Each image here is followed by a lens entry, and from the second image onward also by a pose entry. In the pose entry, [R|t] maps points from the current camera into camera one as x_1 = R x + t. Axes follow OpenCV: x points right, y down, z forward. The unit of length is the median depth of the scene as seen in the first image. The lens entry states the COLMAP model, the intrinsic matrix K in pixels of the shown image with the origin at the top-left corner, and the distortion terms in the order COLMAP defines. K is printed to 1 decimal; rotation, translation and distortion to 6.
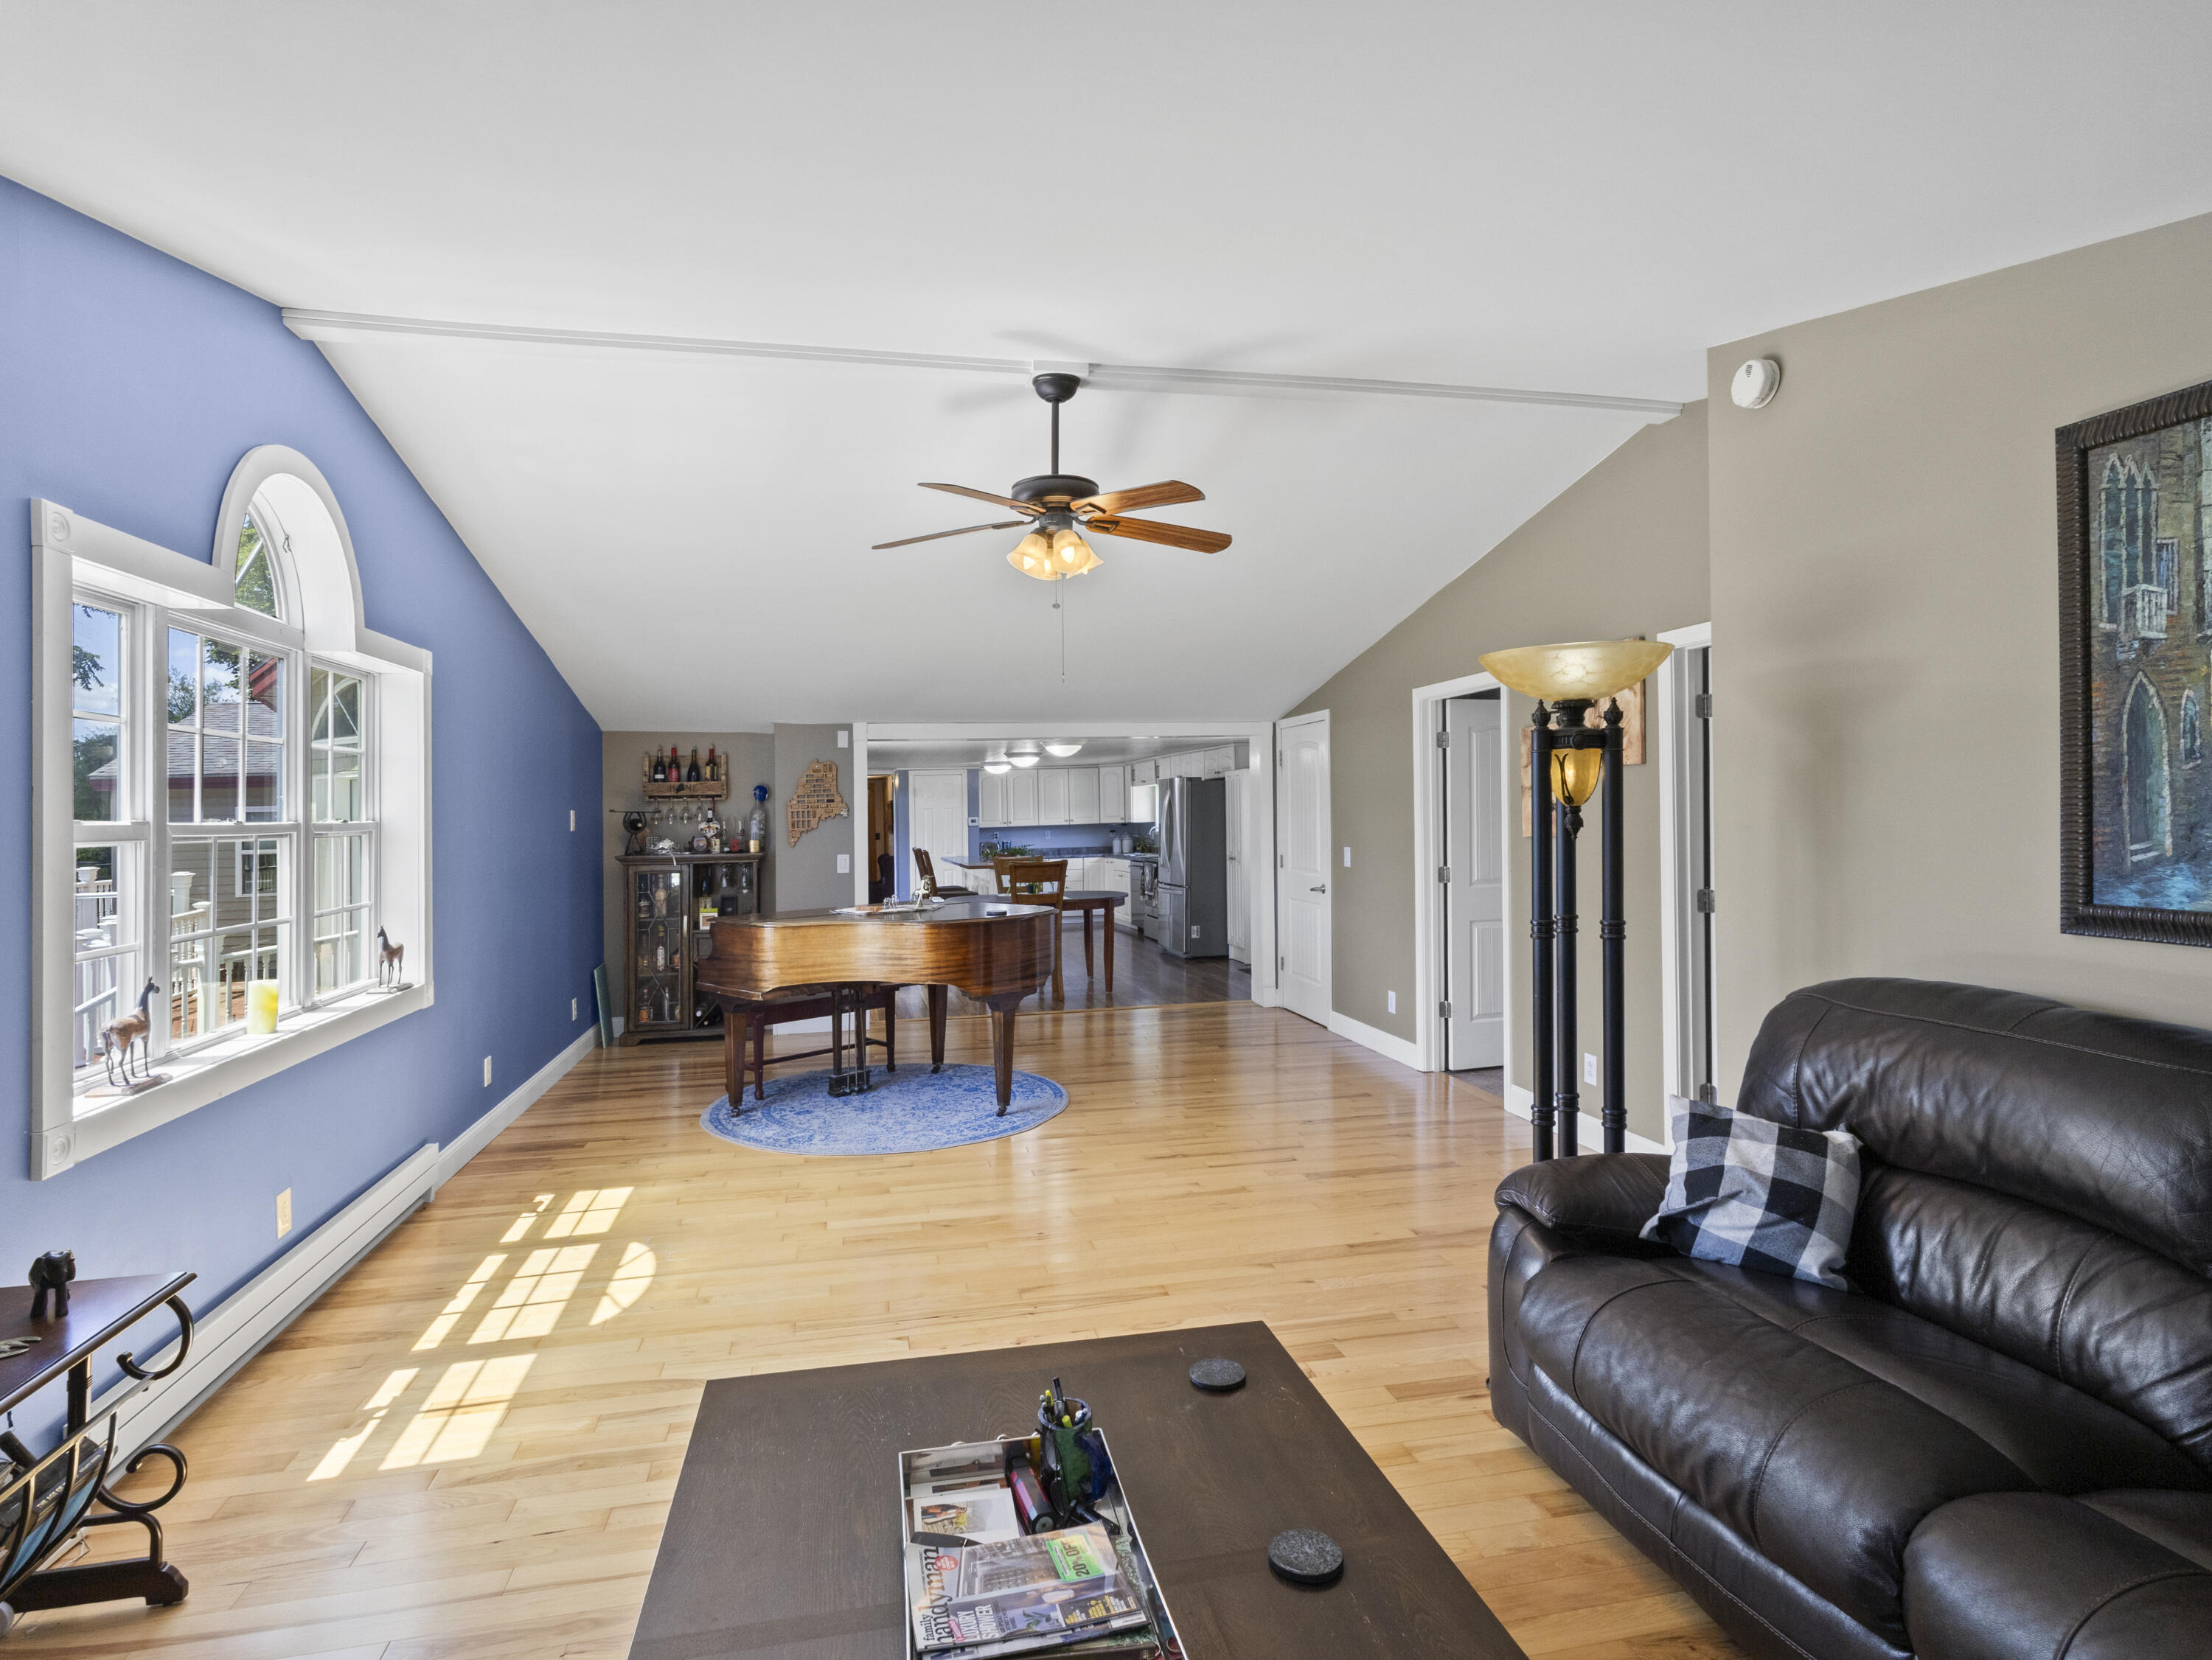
lens RADIAL K [[1149.4, 0, 1097.7], [0, 1149.4, 787.2], [0, 0, 1]] dist [0.015456, -0.003360]
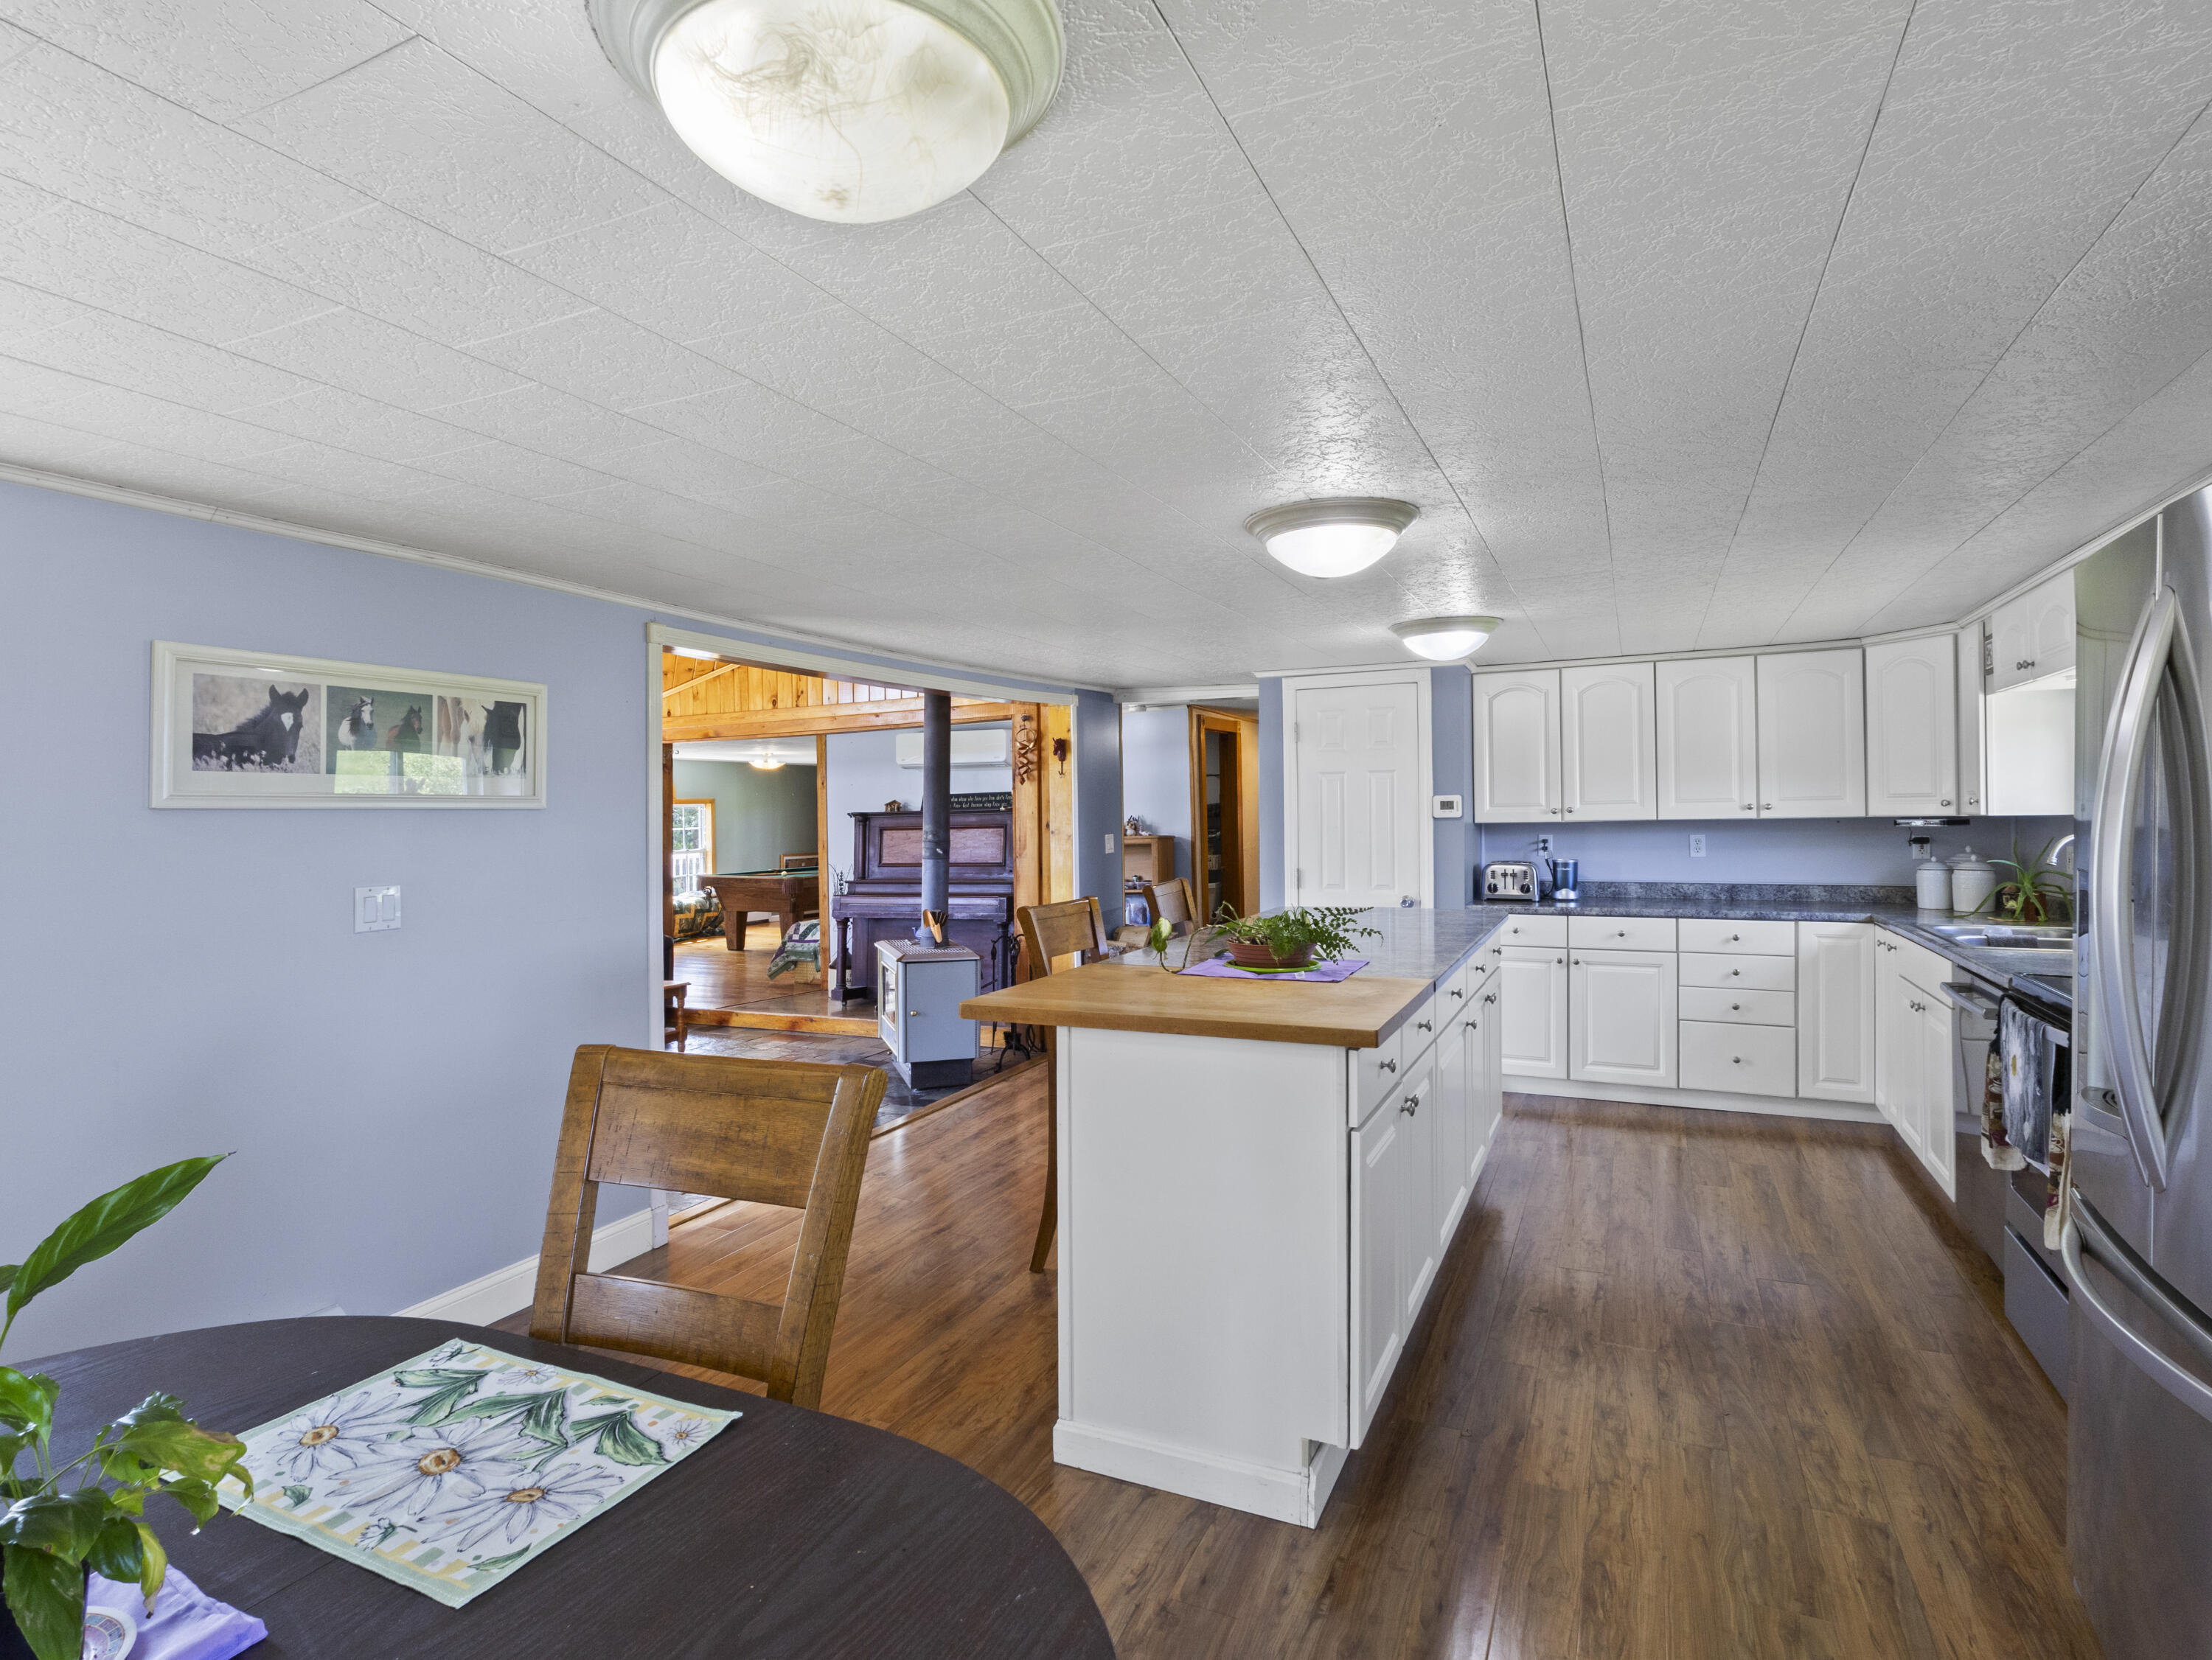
lens RADIAL K [[1149.4, 0, 1133.5], [0, 1149.4, 805.5], [0, 0, 1]] dist [0.015456, -0.003360]
pose [[0.796443, 0.008096, -0.604660, 0.035649], [0.009763, 0.999608, 0.026244, 0.017912], [0.604635, -0.026805, 0.796051, 0.629349]]
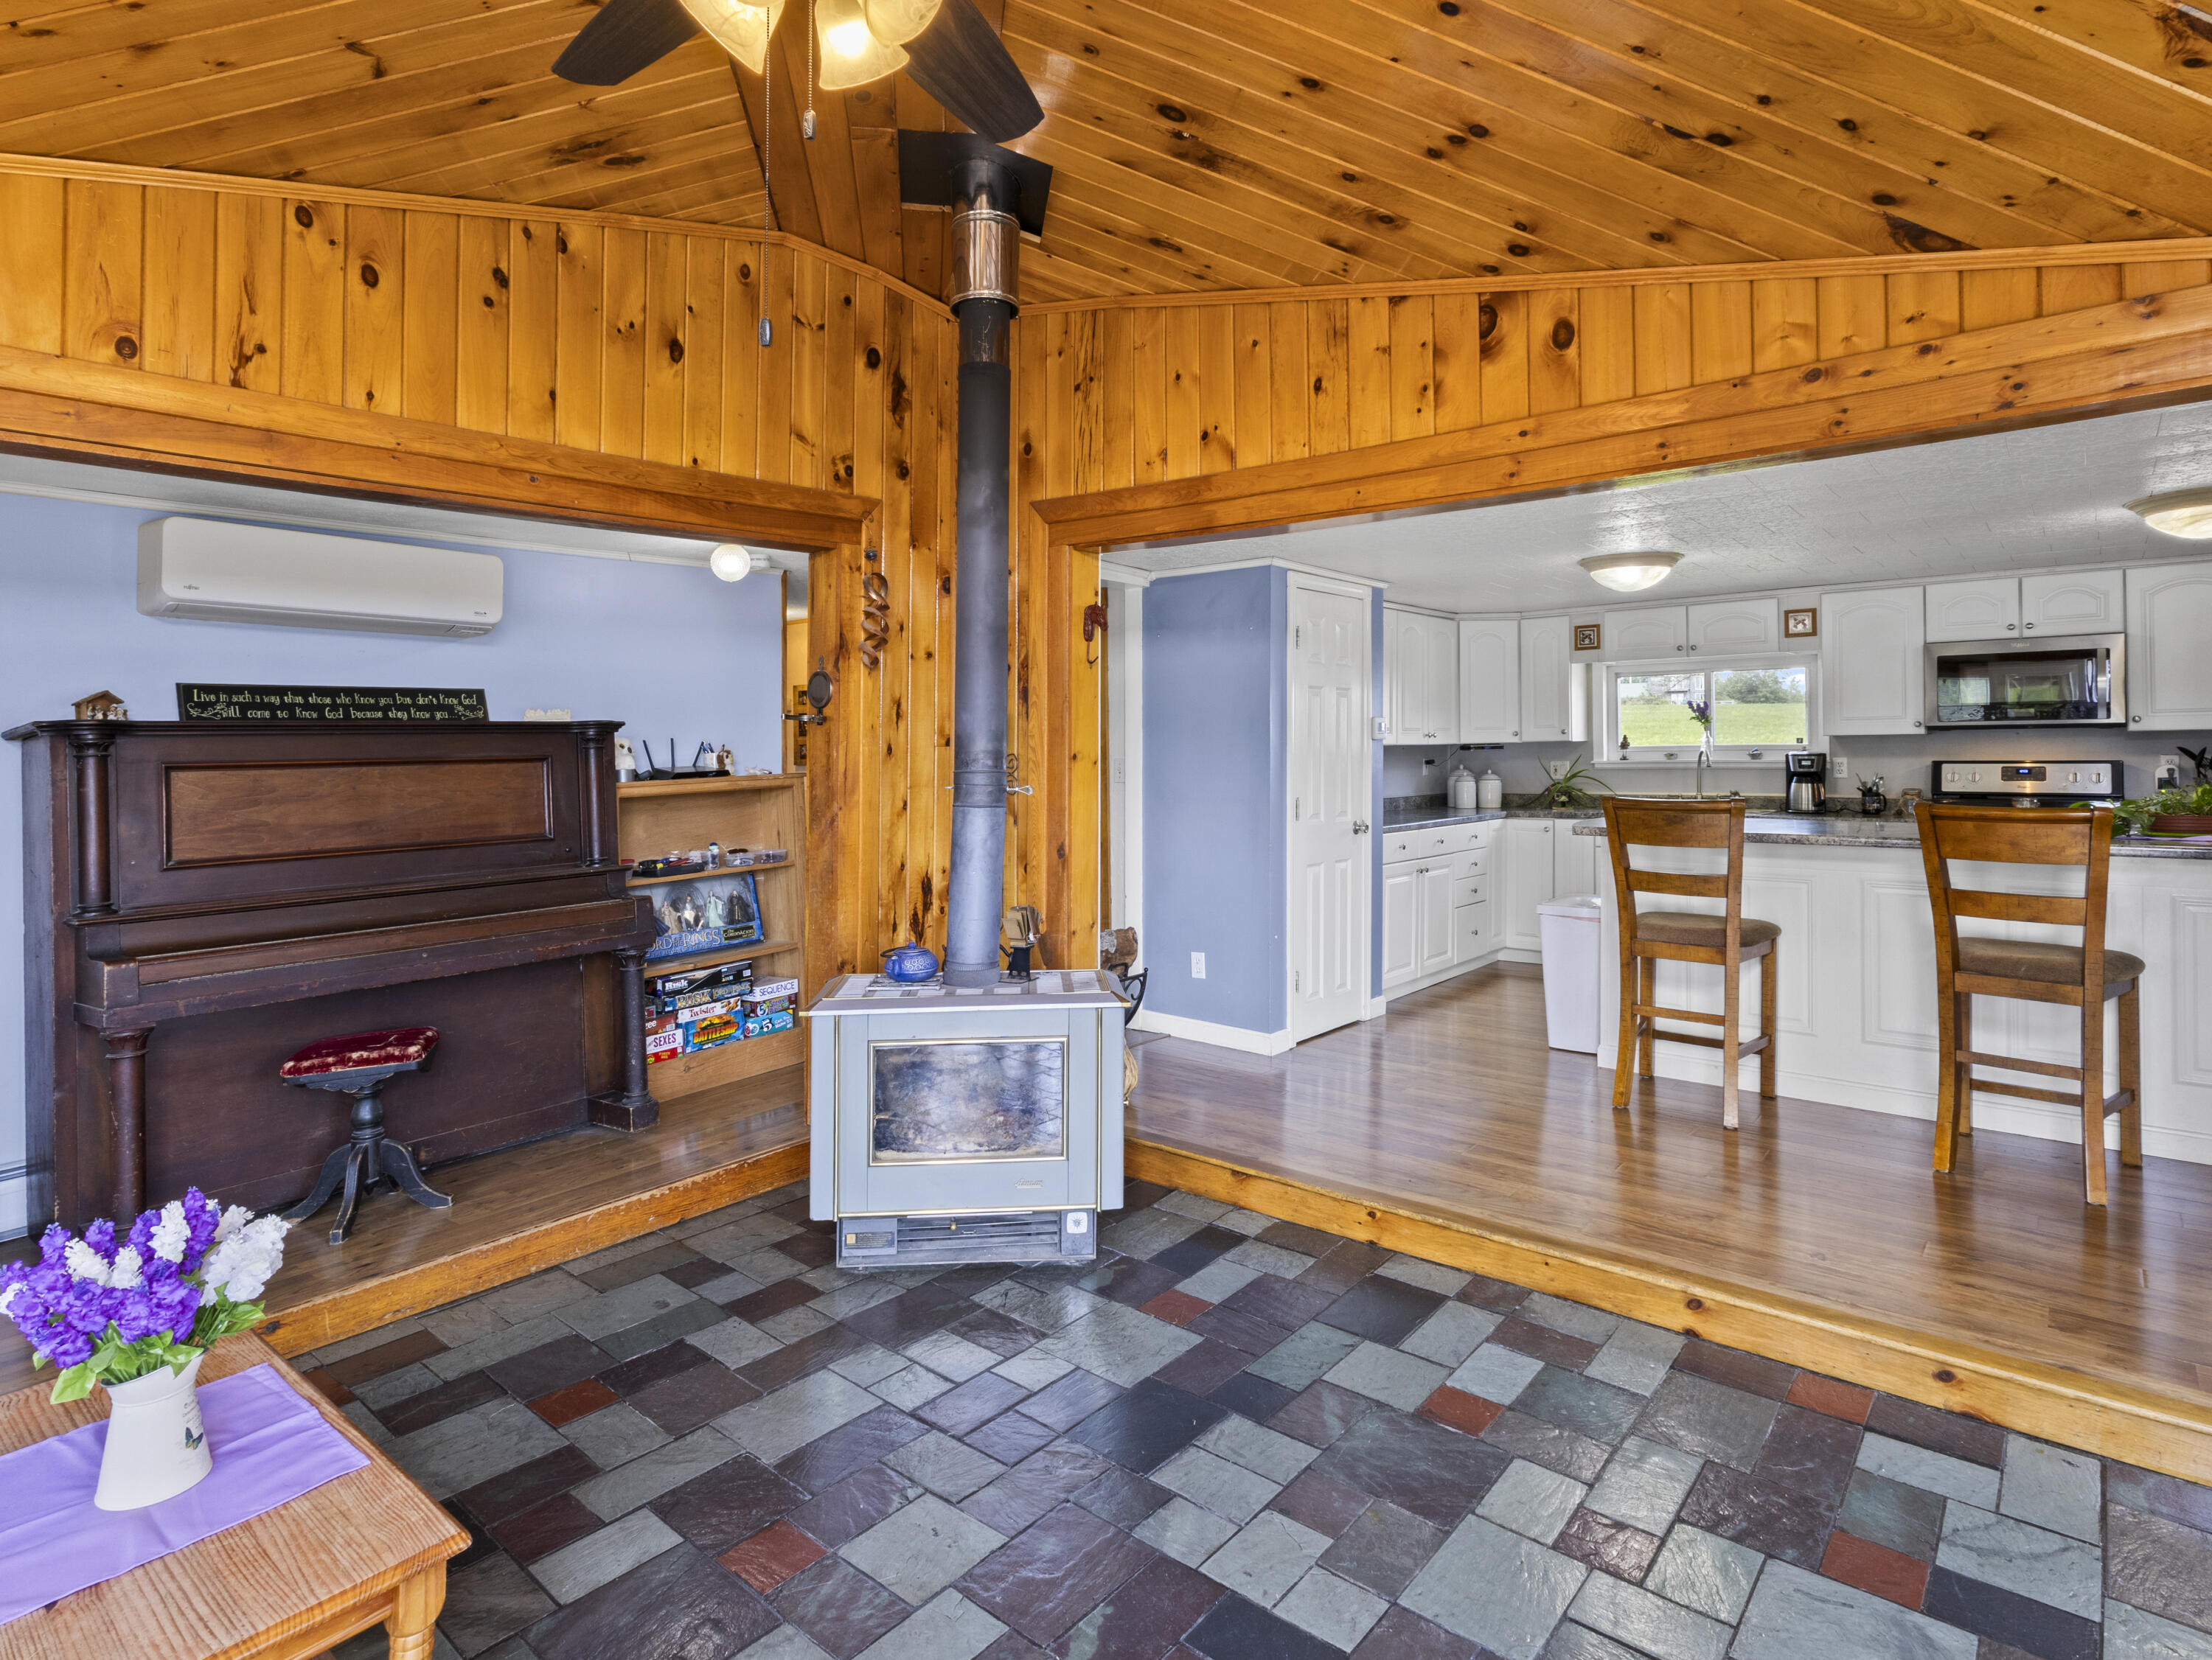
lens RADIAL K [[1149.4, 0, 1128.7], [0, 1149.4, 783.1], [0, 0, 1]] dist [0.015456, -0.003360]
pose [[0.796122, -0.003333, 0.605127, -0.392185], [-0.020033, 0.999292, 0.031859, 0.036130], [-0.604804, -0.037486, 0.795491, 0.738285]]
